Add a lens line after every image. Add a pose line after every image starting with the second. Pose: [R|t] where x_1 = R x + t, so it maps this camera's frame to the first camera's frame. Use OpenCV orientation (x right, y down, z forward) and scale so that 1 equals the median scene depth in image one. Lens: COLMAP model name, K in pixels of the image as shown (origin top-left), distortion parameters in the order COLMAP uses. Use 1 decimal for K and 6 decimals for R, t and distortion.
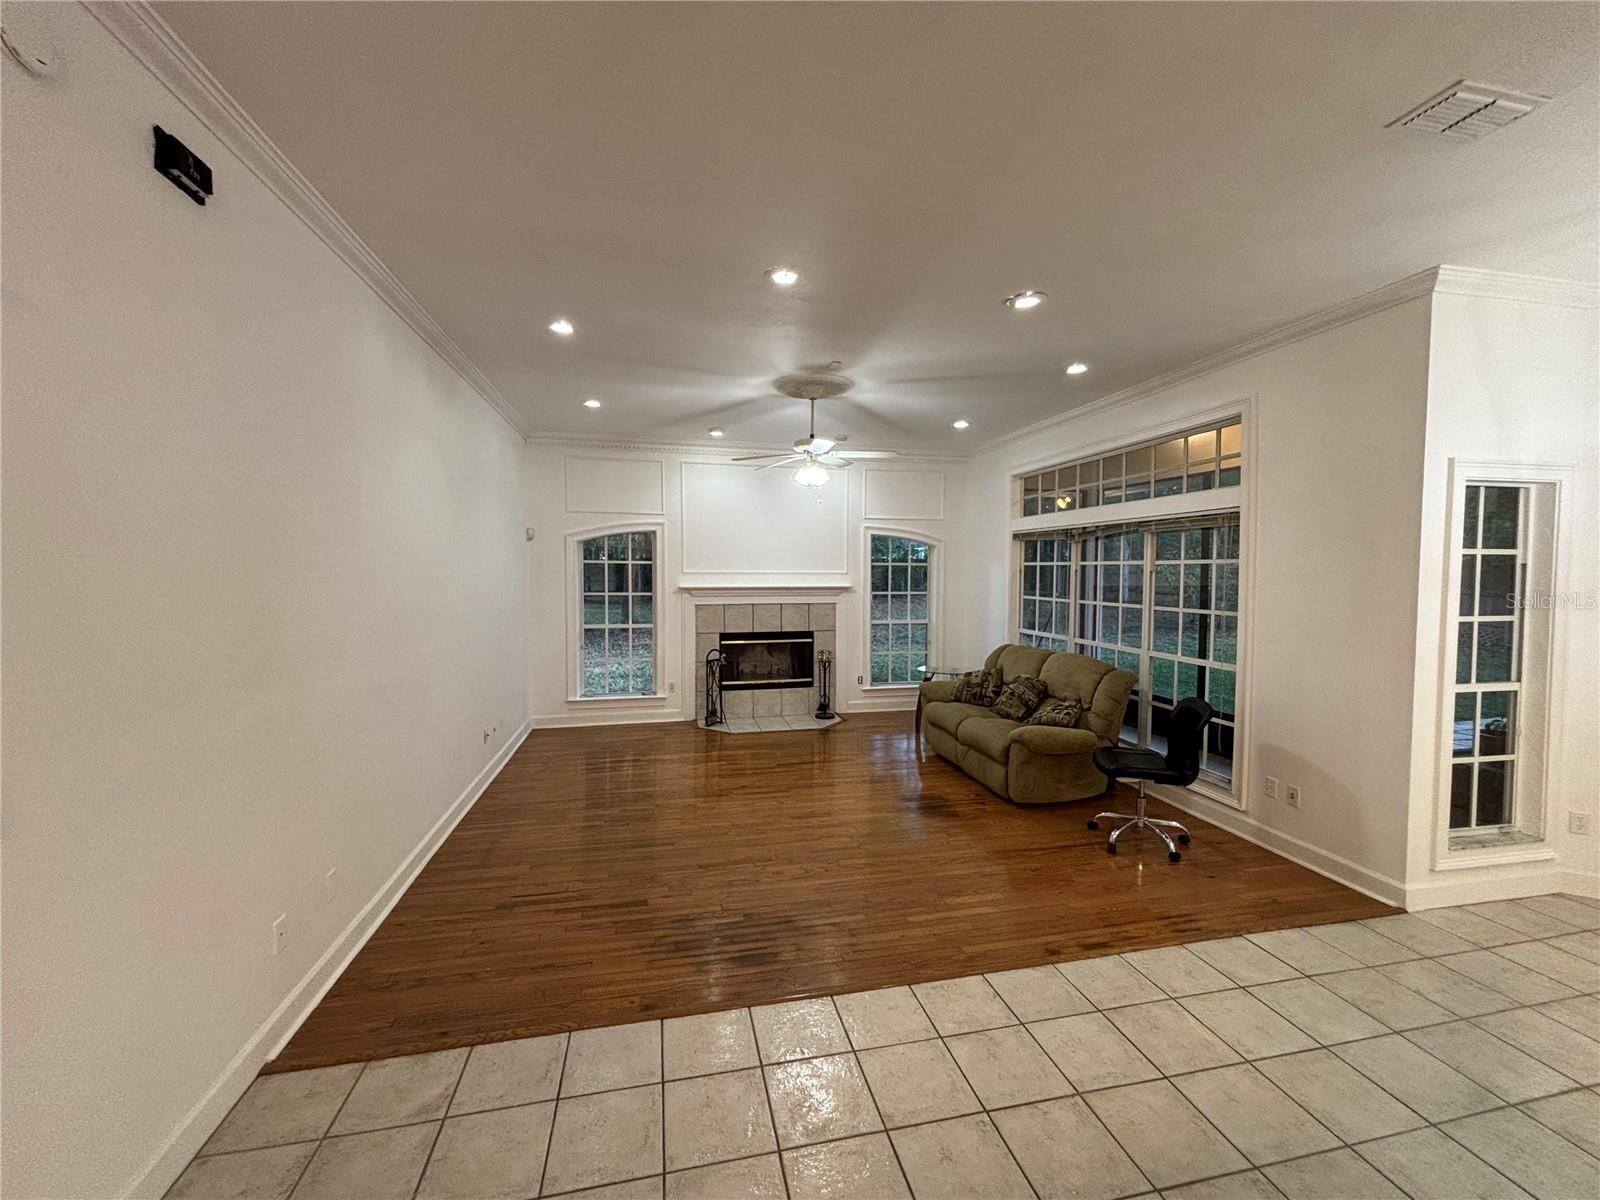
lens RADIAL K [[633.4, 0, 798.5], [0, 633.4, 595.2], [0, 0, 1]] dist [0.001837, -0.006553]
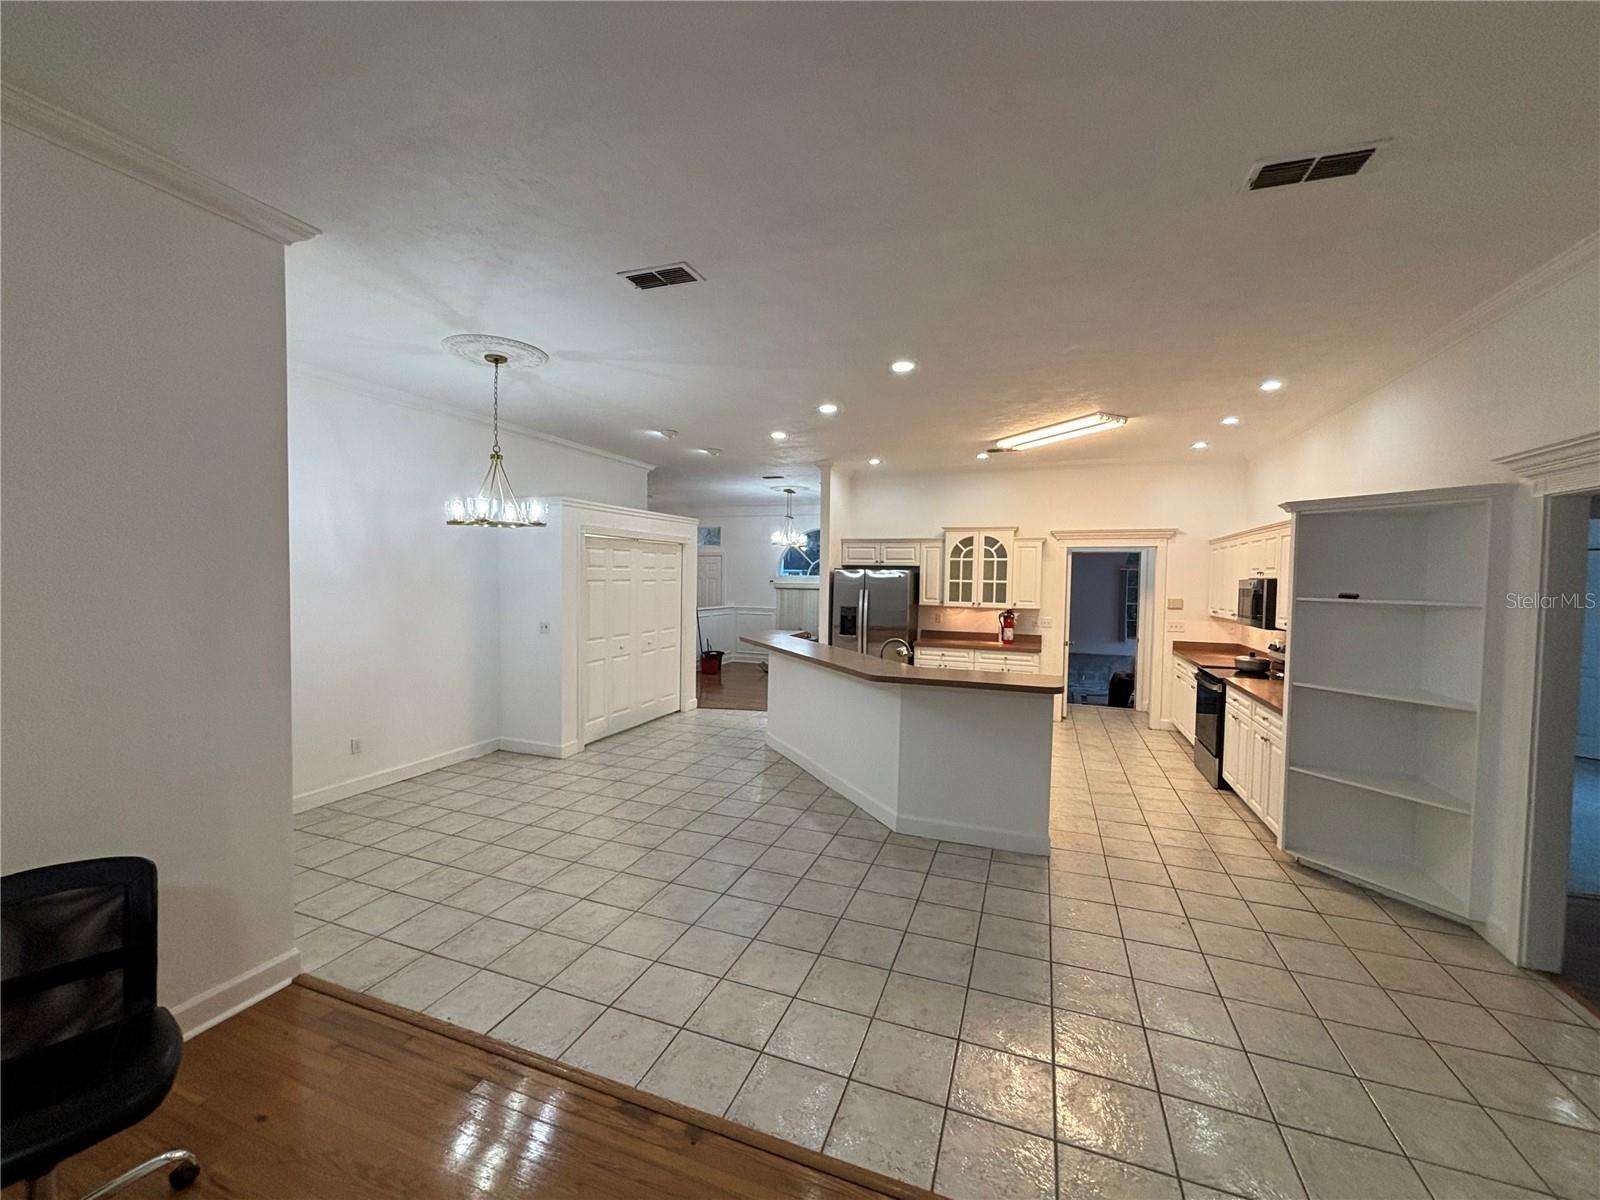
lens RADIAL K [[633.4, 0, 798.5], [0, 633.4, 595.2], [0, 0, 1]] dist [0.001837, -0.006553]
pose [[-0.837347, -0.011397, 0.546553, -0.072313], [0.007372, 0.999456, 0.032136, -0.045804], [-0.546622, 0.030938, -0.836808, 1.730024]]
